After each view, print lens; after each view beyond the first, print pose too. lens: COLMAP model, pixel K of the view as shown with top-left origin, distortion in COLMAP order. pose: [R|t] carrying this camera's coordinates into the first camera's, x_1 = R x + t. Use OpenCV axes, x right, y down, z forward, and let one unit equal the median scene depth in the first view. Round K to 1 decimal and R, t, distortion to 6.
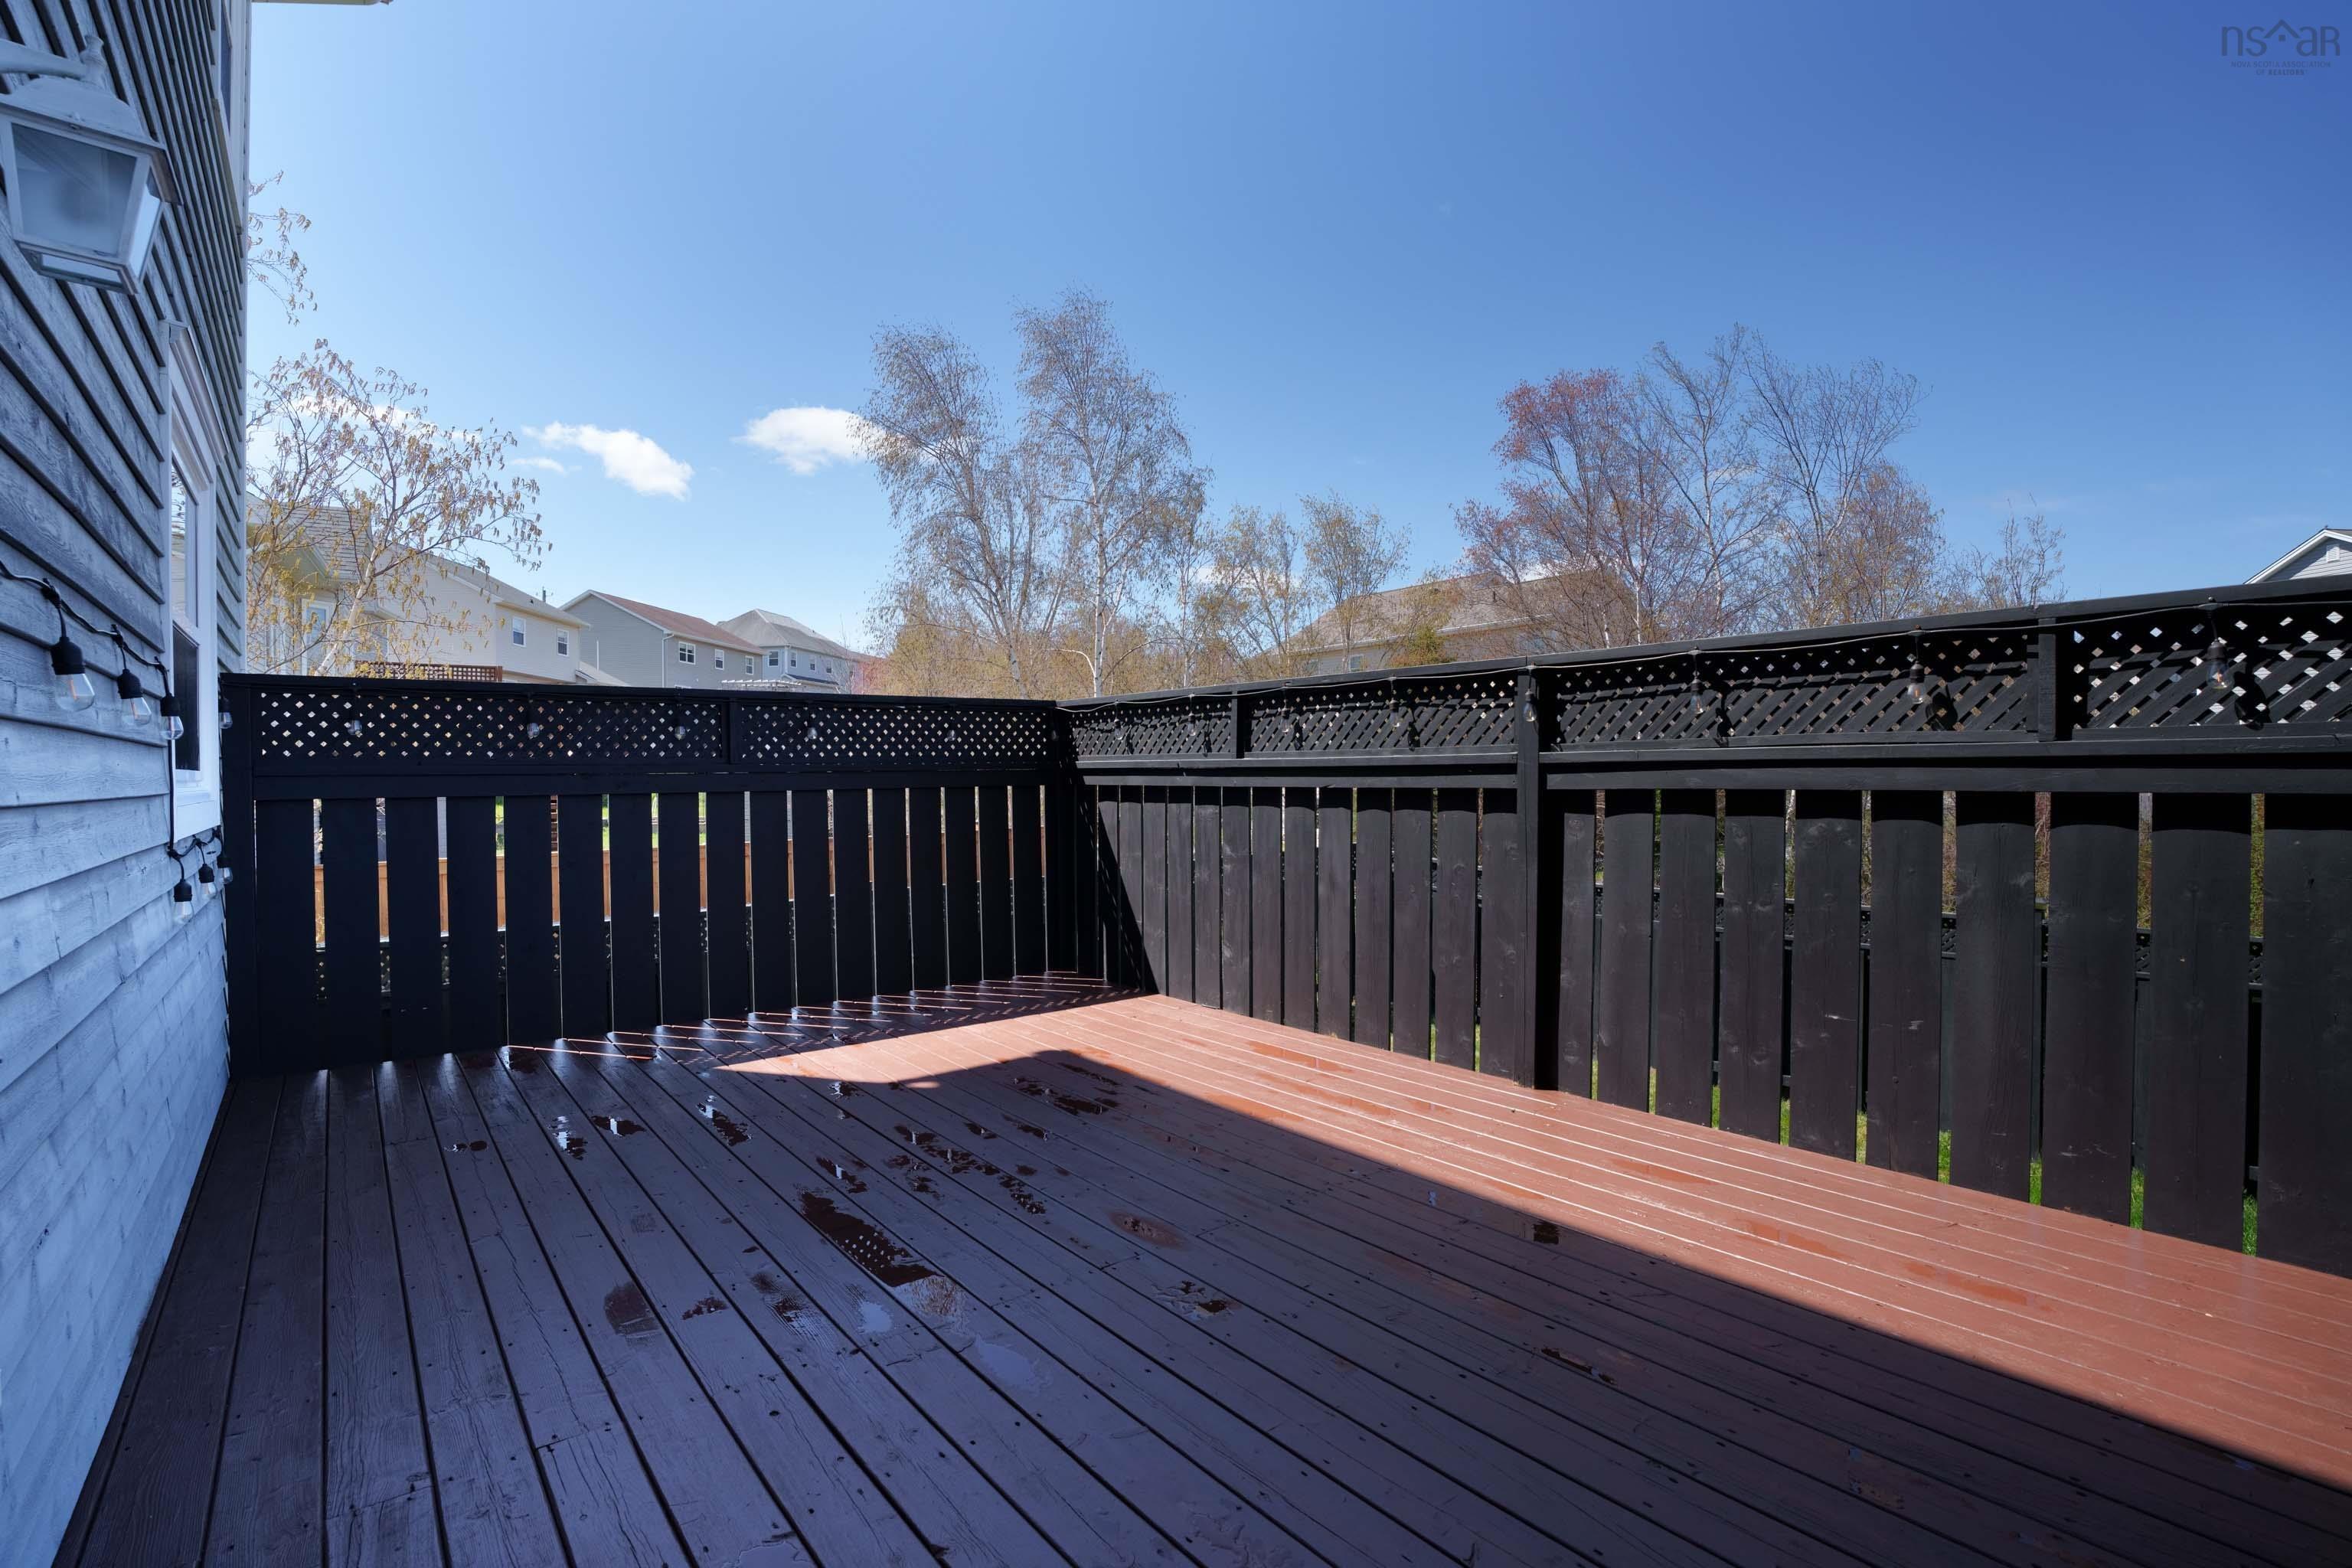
lens RADIAL K [[1053.5, 0, 1165.9], [0, 1053.5, 776.4], [0, 0, 1]] dist [-0.050795, -0.000042]
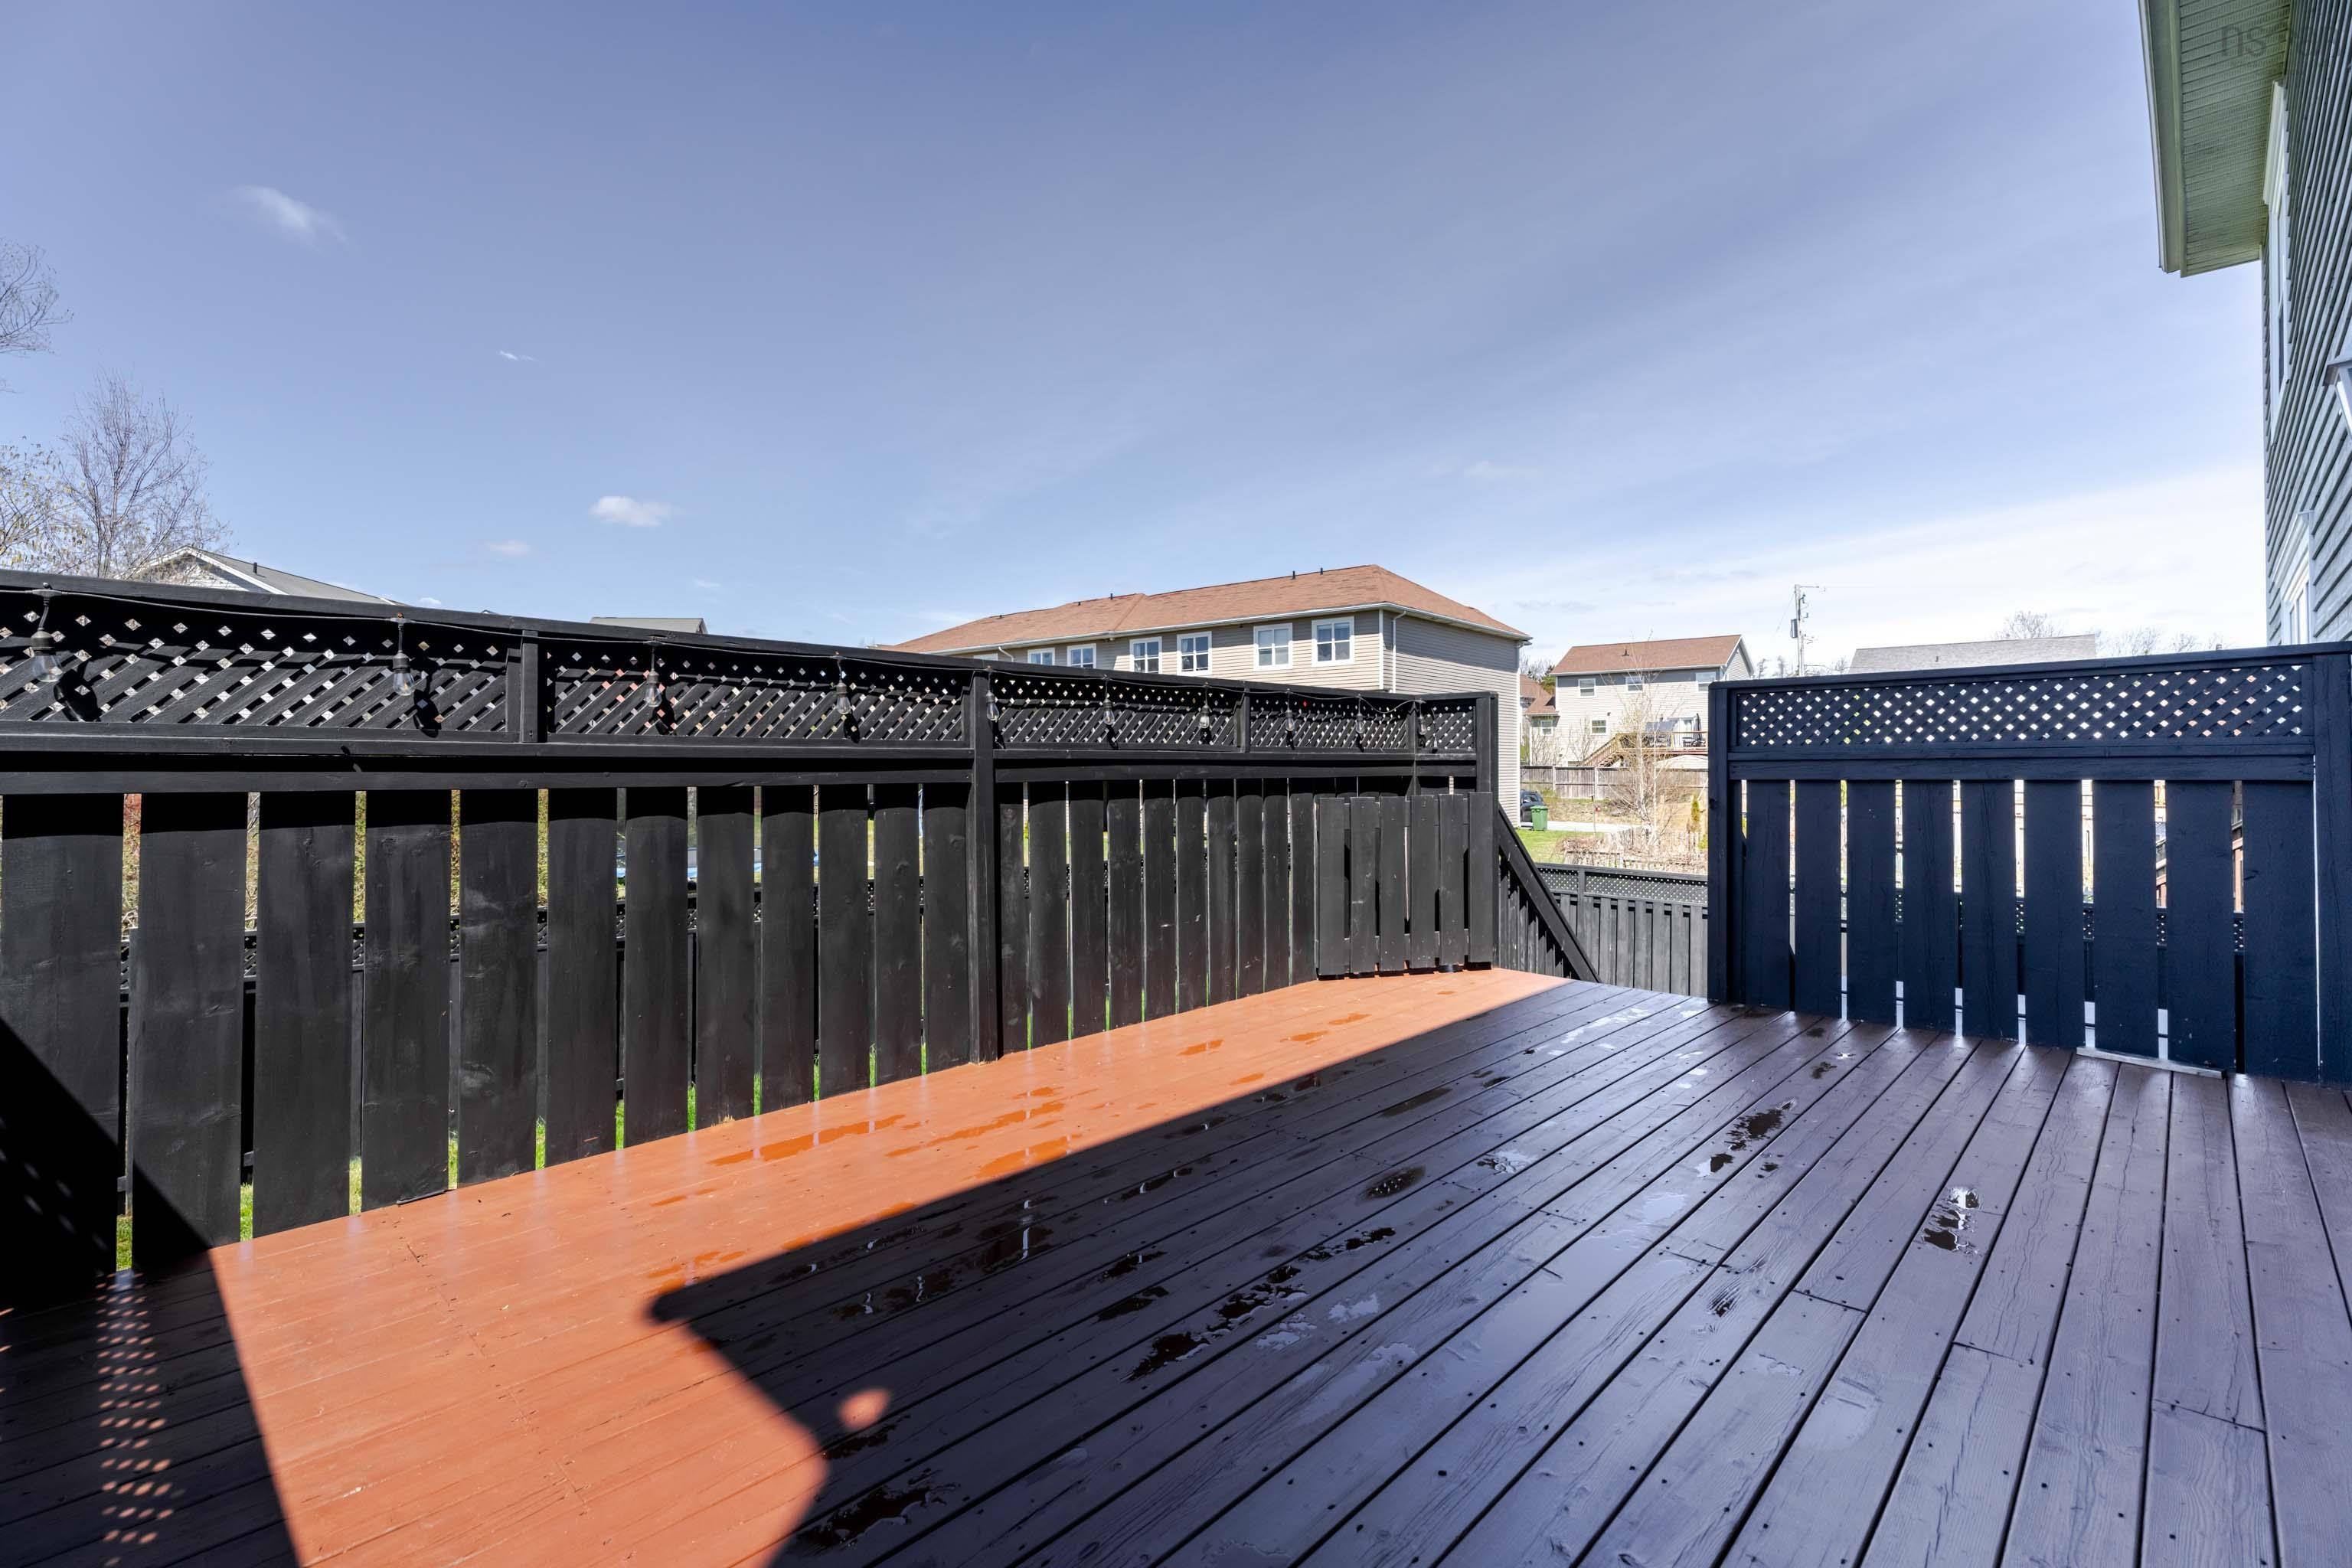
lens RADIAL K [[1048.8, 0, 1180.4], [0, 1048.8, 764.9], [0, 0, 1]] dist [0.000676, -0.000058]
pose [[-0.112092, 0.008722, 0.993660, -0.600217], [0.005187, 0.999953, -0.008192, 0.002700], [-0.993684, 0.004235, -0.112131, 0.741105]]
